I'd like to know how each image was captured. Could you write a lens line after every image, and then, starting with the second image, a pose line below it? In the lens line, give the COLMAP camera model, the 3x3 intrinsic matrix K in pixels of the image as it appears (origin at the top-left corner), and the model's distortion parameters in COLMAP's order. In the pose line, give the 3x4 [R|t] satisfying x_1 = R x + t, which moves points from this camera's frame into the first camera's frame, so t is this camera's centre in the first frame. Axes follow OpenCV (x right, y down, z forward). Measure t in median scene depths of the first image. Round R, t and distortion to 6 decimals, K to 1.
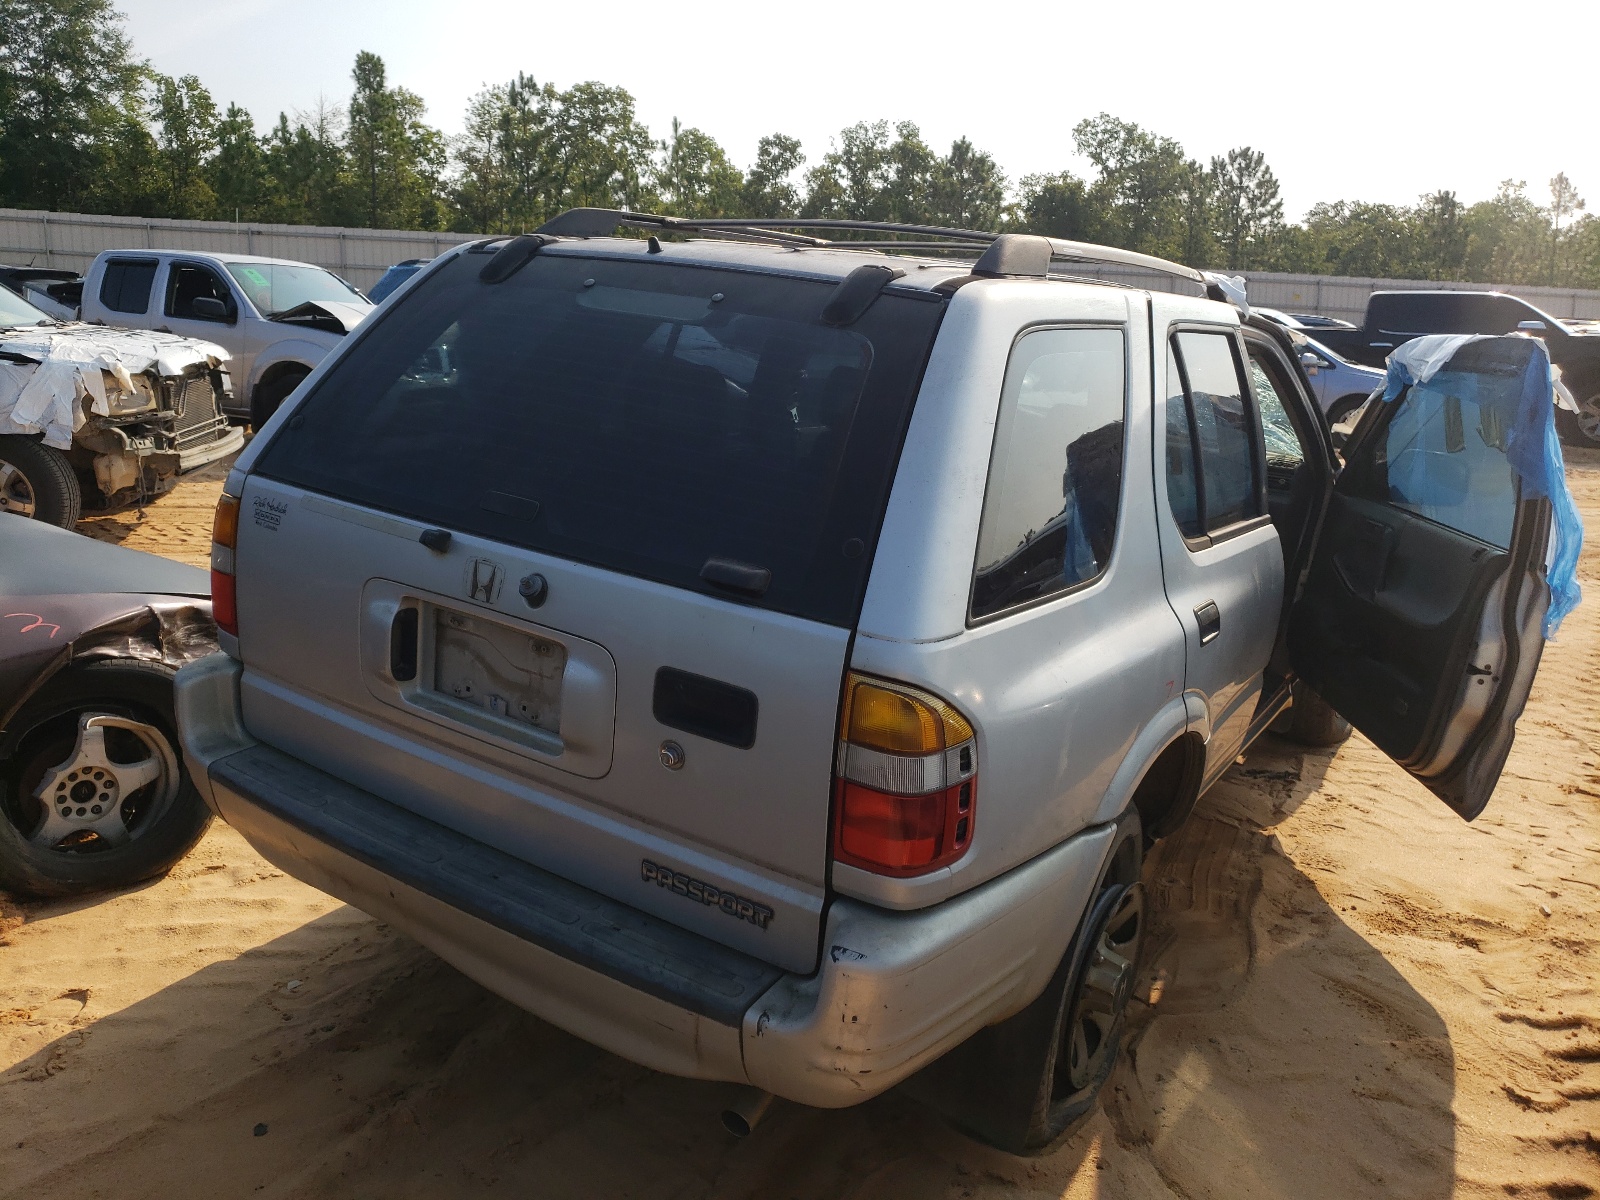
lens RADIAL K [[1336.5, 0, 800.0], [0, 1336.5, 600.0], [0, 0, 1]] dist [-0.001188, -0.009341]
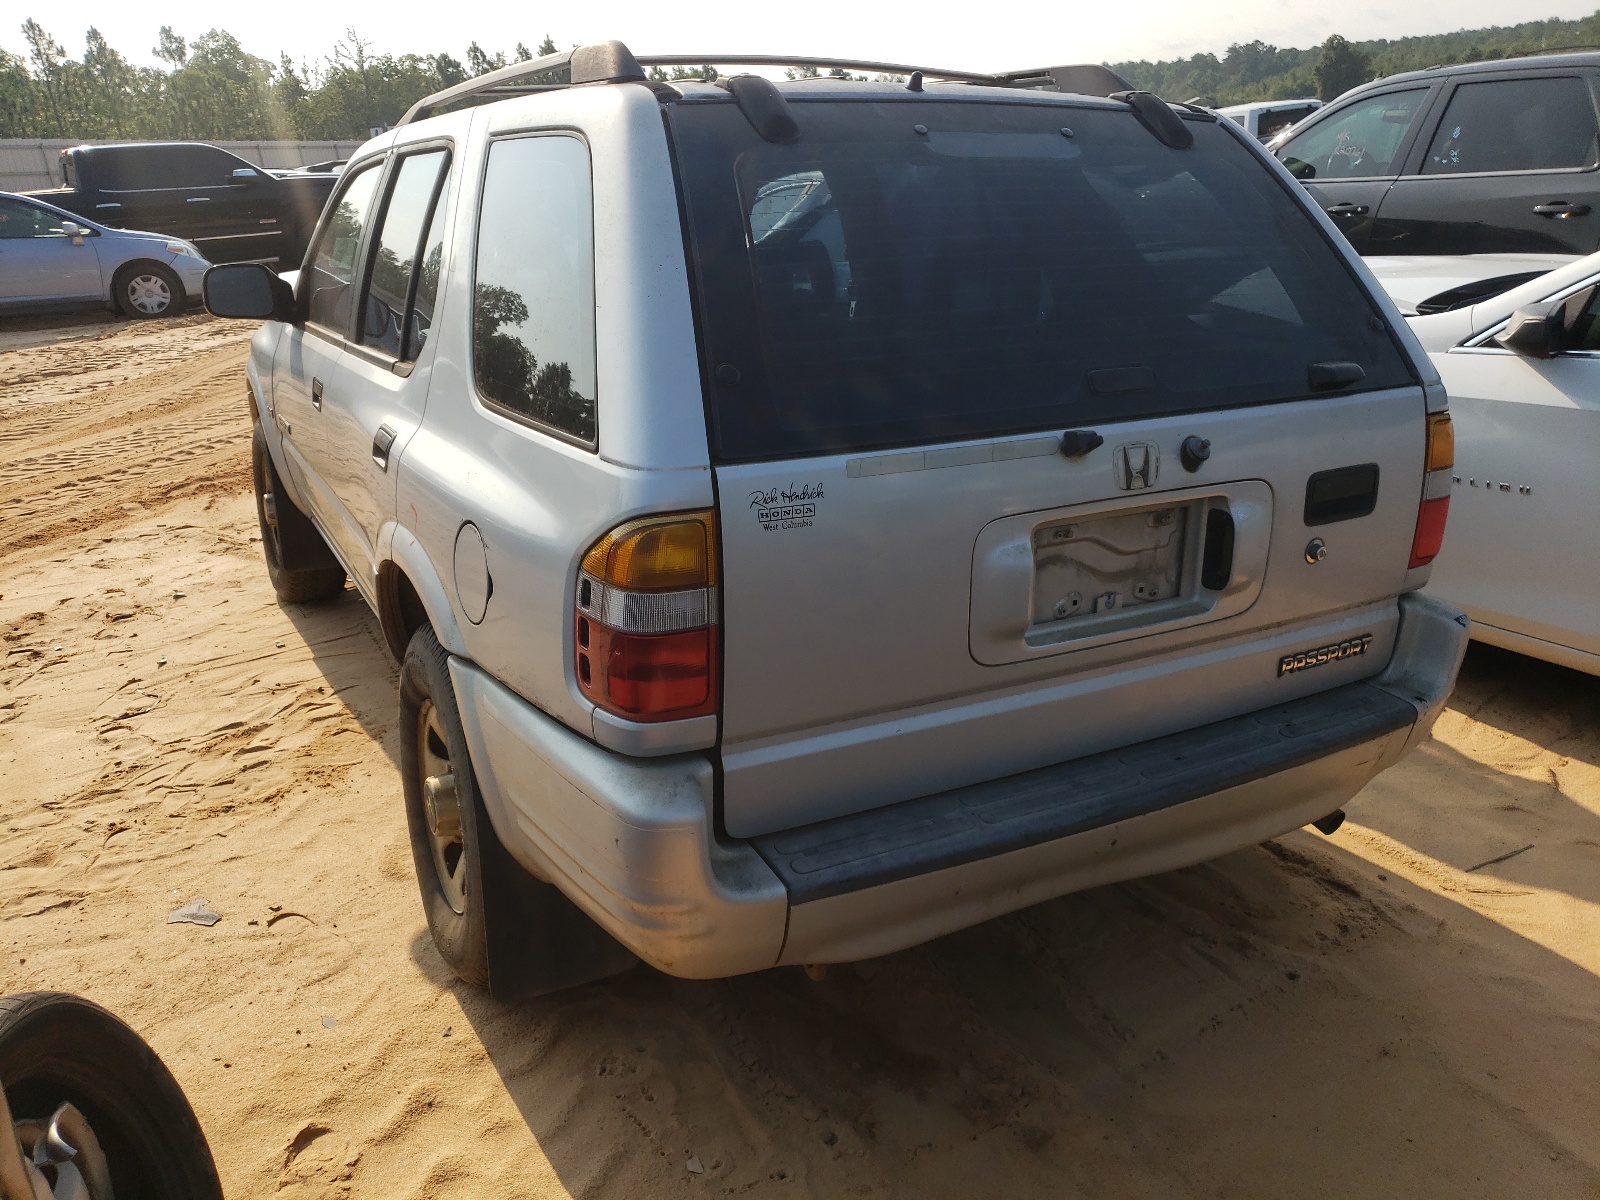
lens RADIAL K [[1336.5, 0, 800.0], [0, 1336.5, 600.0], [0, 0, 1]] dist [-0.001188, -0.009341]
pose [[0.433348, -0.344770, 0.832672, -1.130138], [0.259069, 0.932590, 0.251314, -0.219038], [-0.863187, 0.106813, 0.493456, 0.750952]]
